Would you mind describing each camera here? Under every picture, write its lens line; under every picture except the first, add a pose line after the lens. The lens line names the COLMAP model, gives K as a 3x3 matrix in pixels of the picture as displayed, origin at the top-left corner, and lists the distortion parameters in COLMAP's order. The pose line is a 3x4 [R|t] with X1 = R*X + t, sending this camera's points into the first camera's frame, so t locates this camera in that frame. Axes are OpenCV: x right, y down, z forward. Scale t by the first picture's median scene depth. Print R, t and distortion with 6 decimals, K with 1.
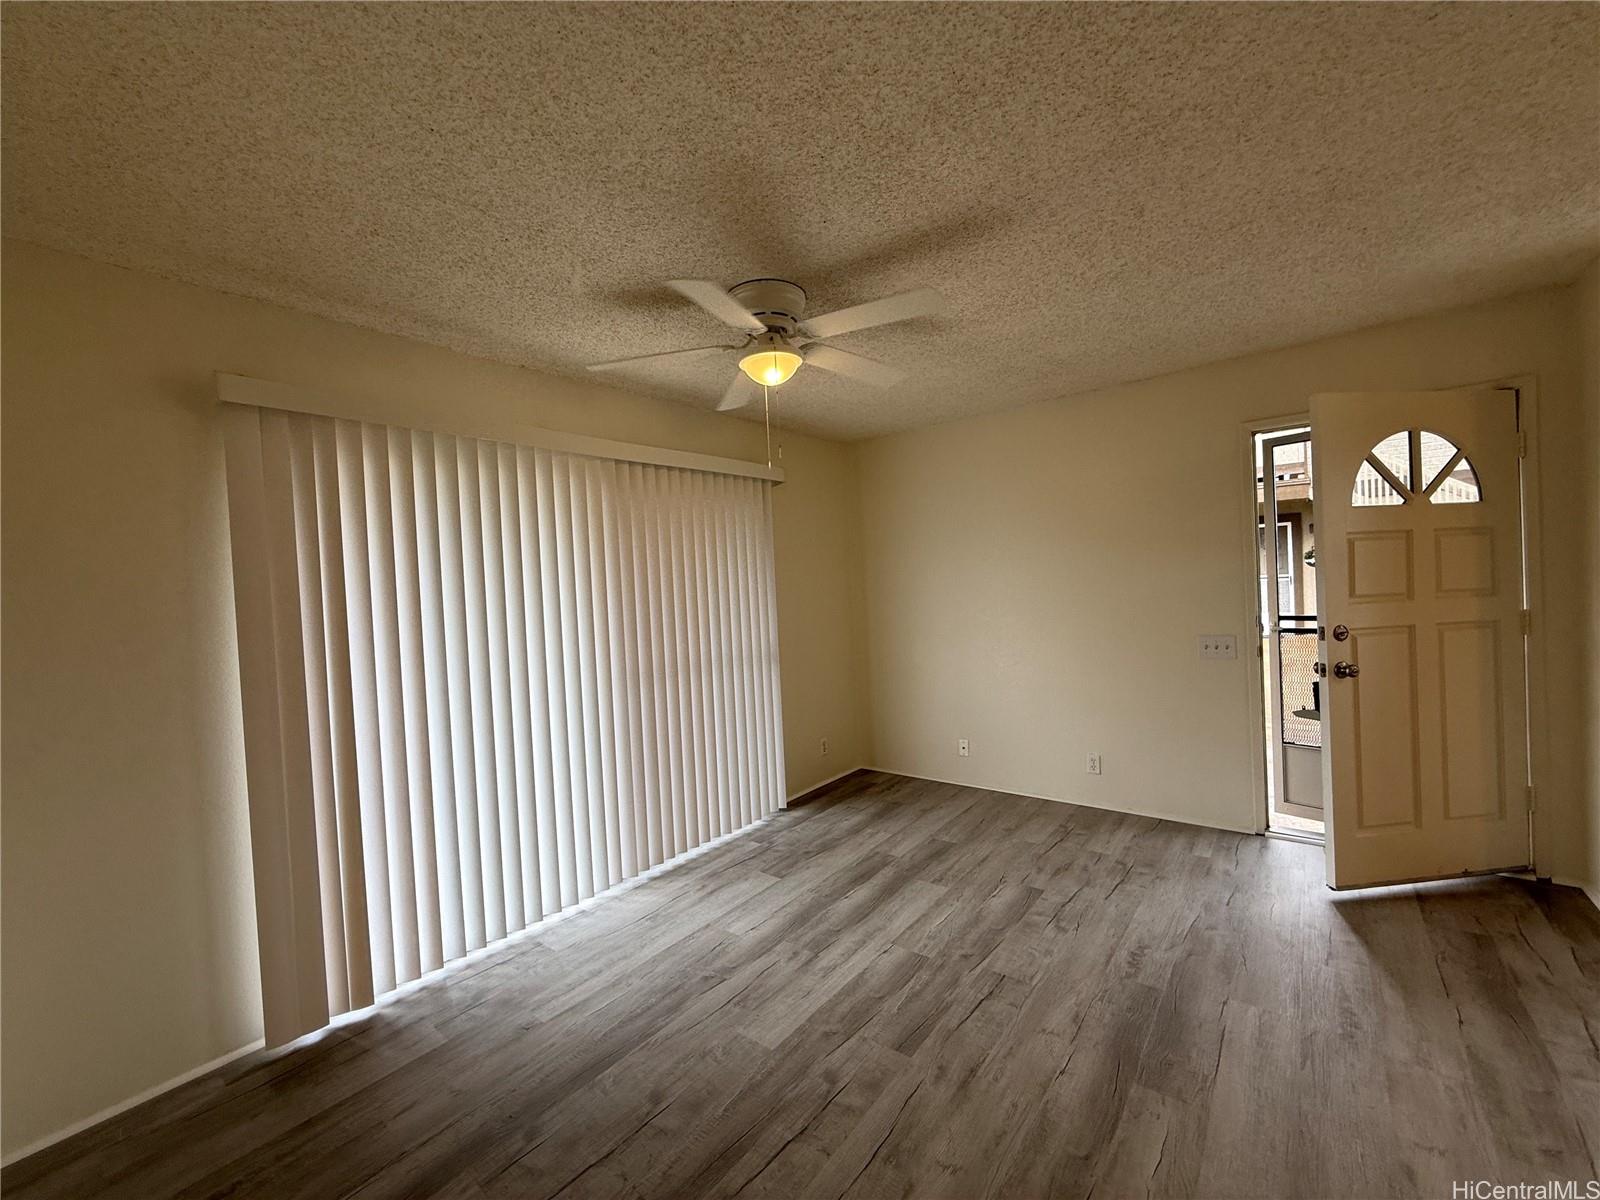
lens RADIAL K [[638.4, 0, 800.0], [0, 638.4, 600.0], [0, 0, 1]] dist [0.000746, 0.000074]
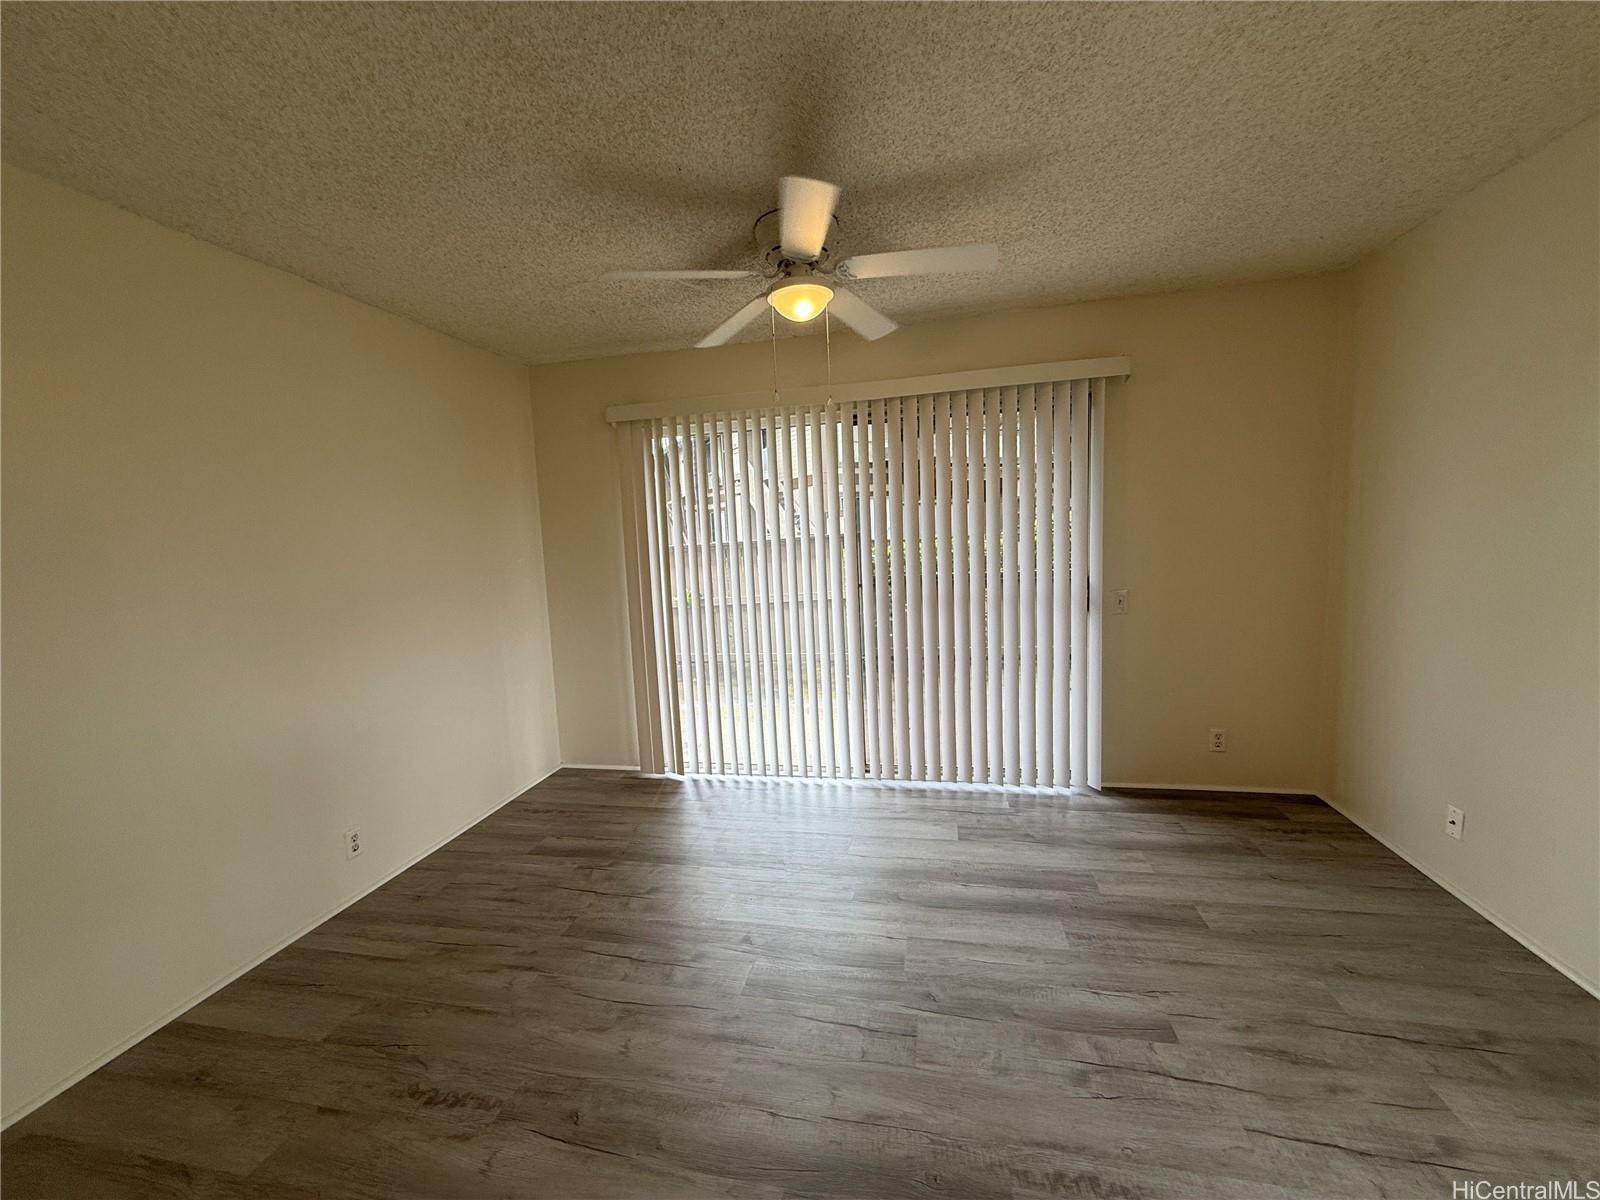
lens RADIAL K [[638.4, 0, 800.0], [0, 638.4, 600.0], [0, 0, 1]] dist [0.000746, 0.000074]
pose [[0.450562, 0.126149, -0.883787, 0.633787], [0.003817, 0.989685, 0.143210, -0.041693], [0.892737, -0.067898, 0.445433, 0.399637]]
